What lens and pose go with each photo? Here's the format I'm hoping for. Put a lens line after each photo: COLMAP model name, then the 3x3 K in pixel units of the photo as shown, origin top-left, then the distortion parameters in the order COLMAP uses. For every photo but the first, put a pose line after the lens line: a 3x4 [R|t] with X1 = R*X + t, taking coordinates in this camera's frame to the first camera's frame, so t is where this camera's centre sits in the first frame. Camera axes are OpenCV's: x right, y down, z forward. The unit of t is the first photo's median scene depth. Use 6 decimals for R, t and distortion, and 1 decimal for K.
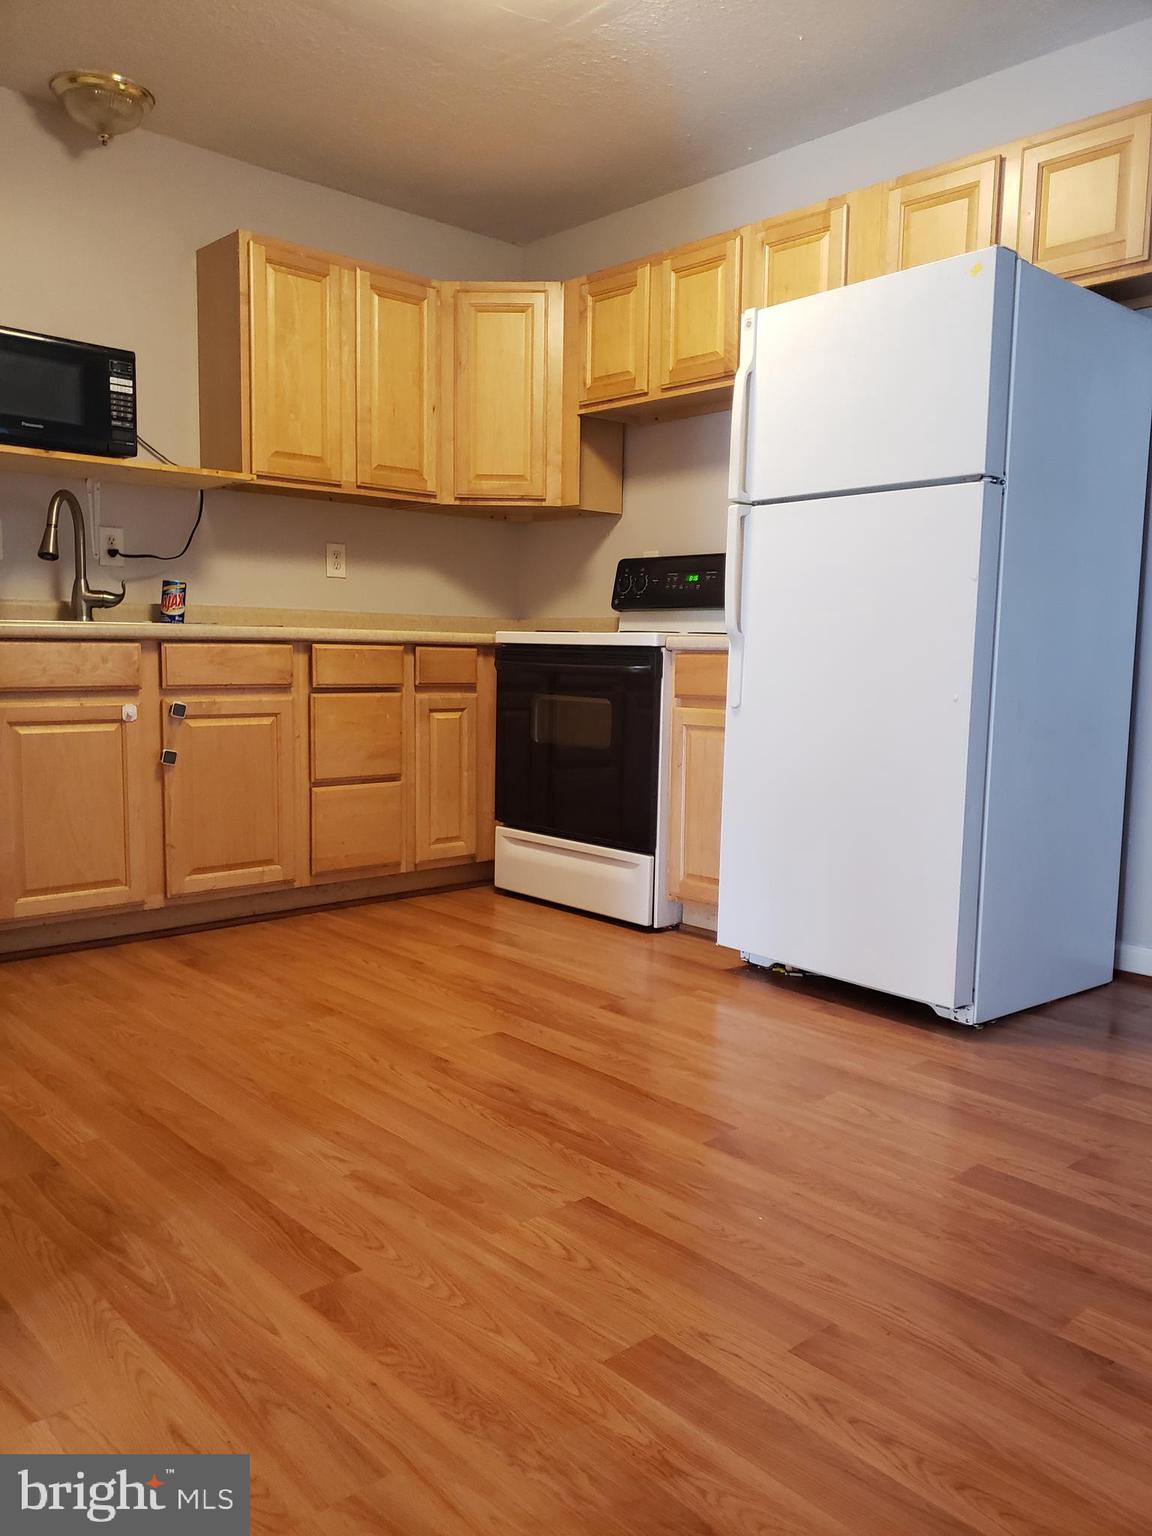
lens RADIAL K [[1211.5, 0, 586.2], [0, 1211.5, 755.9], [0, 0, 1]] dist [0.044573, -0.041866]
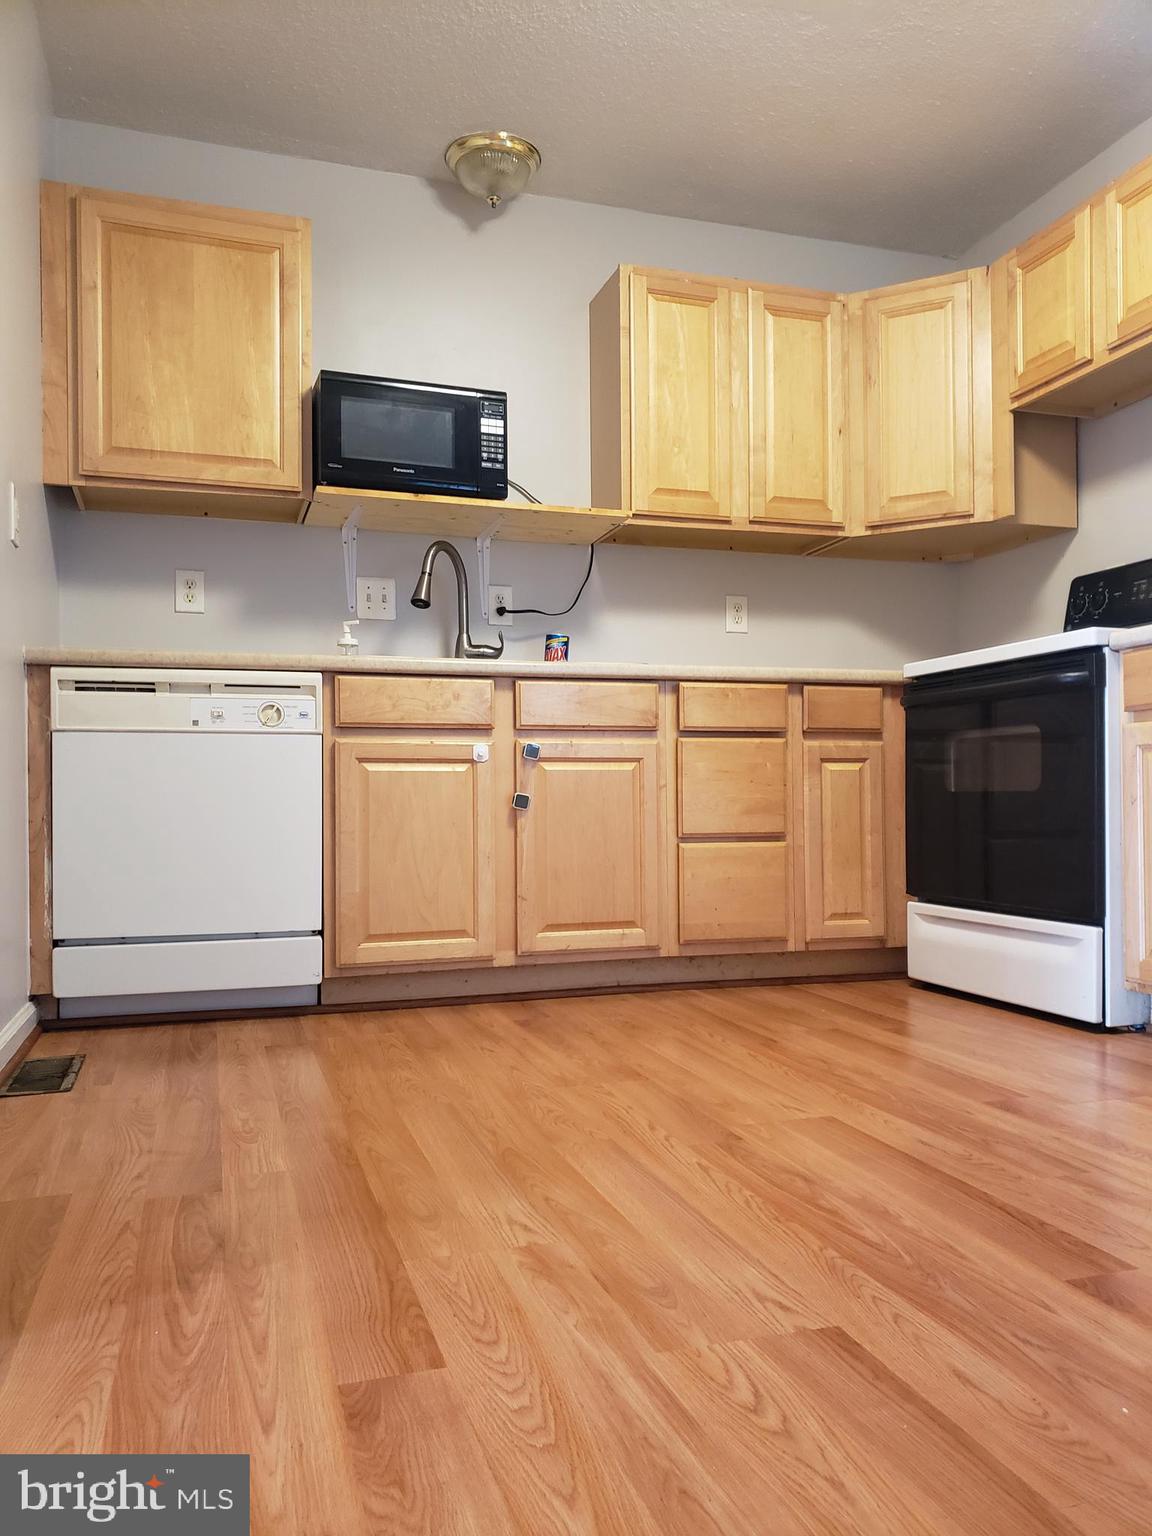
lens RADIAL K [[1211.5, 0, 586.7], [0, 1211.5, 772.7], [0, 0, 1]] dist [0.044573, -0.041866]
pose [[0.910723, -0.029597, -0.411956, 0.081124], [-0.018791, 0.993427, -0.112914, 0.080637], [0.412590, 0.110575, 0.904181, 0.183612]]
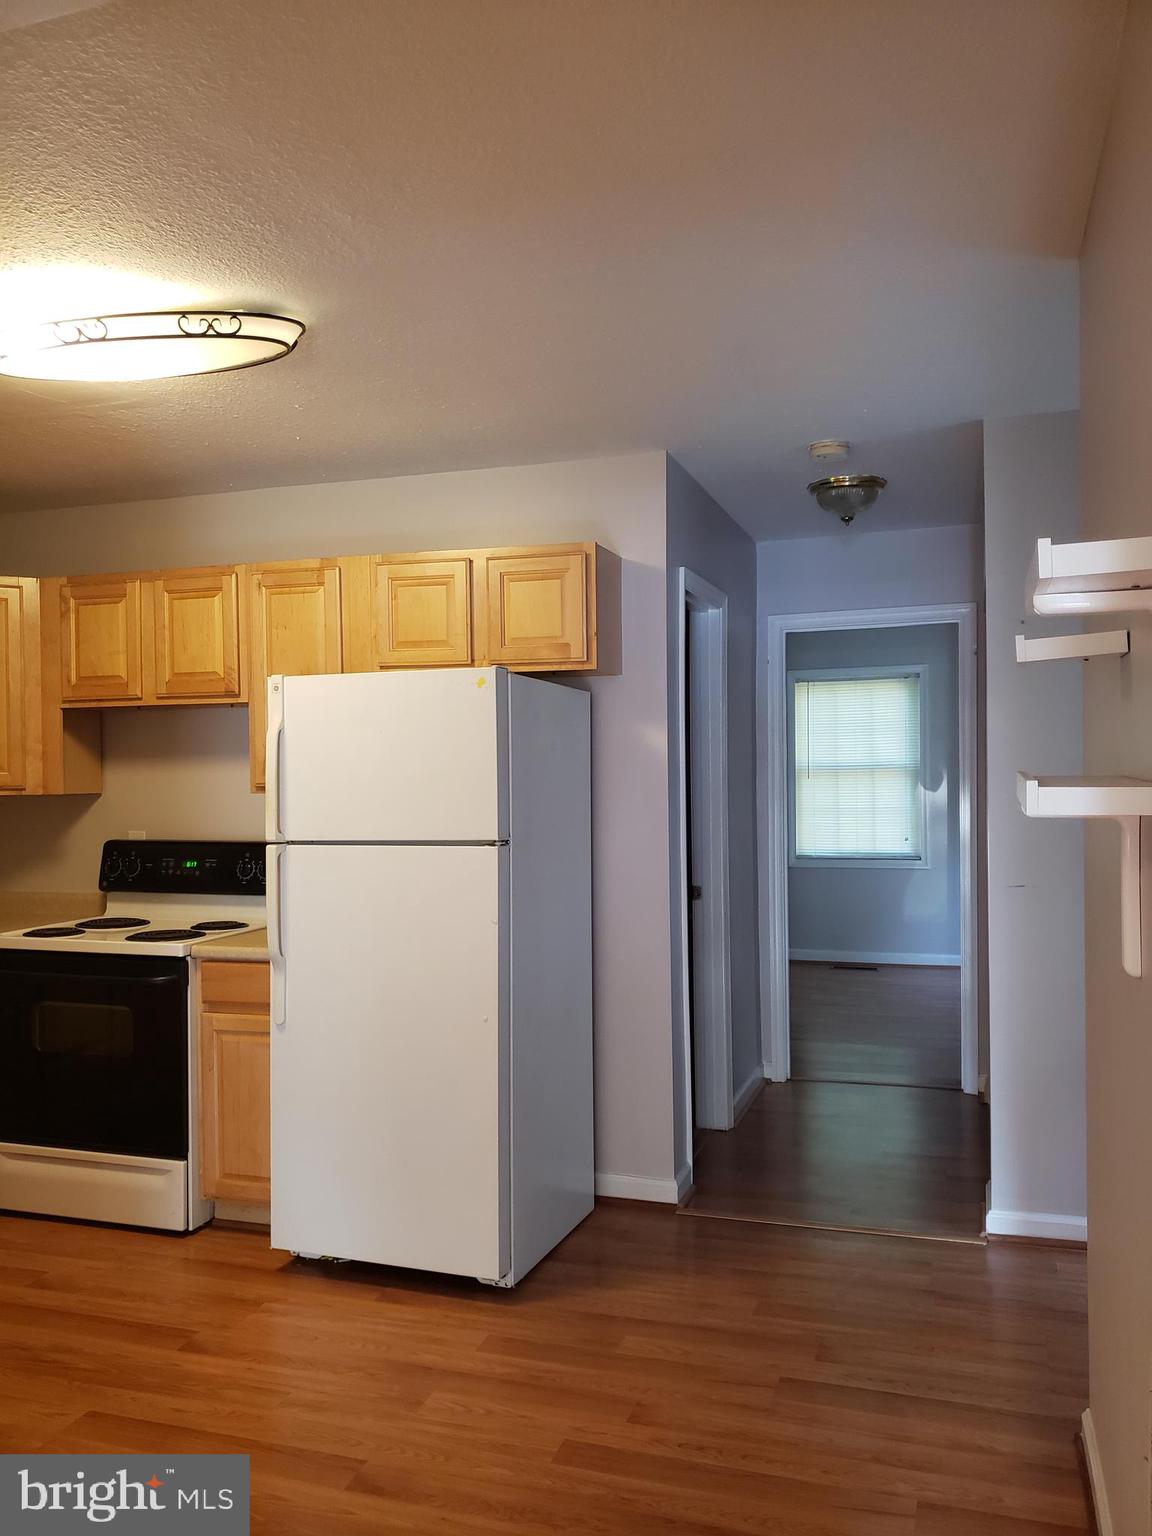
lens RADIAL K [[1211.5, 0, 582.8], [0, 1211.5, 768.2], [0, 0, 1]] dist [0.044573, -0.041866]
pose [[0.875232, -0.030784, 0.482723, -0.143622], [0.076968, 0.994121, -0.076154, -0.147141], [-0.477541, 0.103806, 0.872456, -0.103948]]
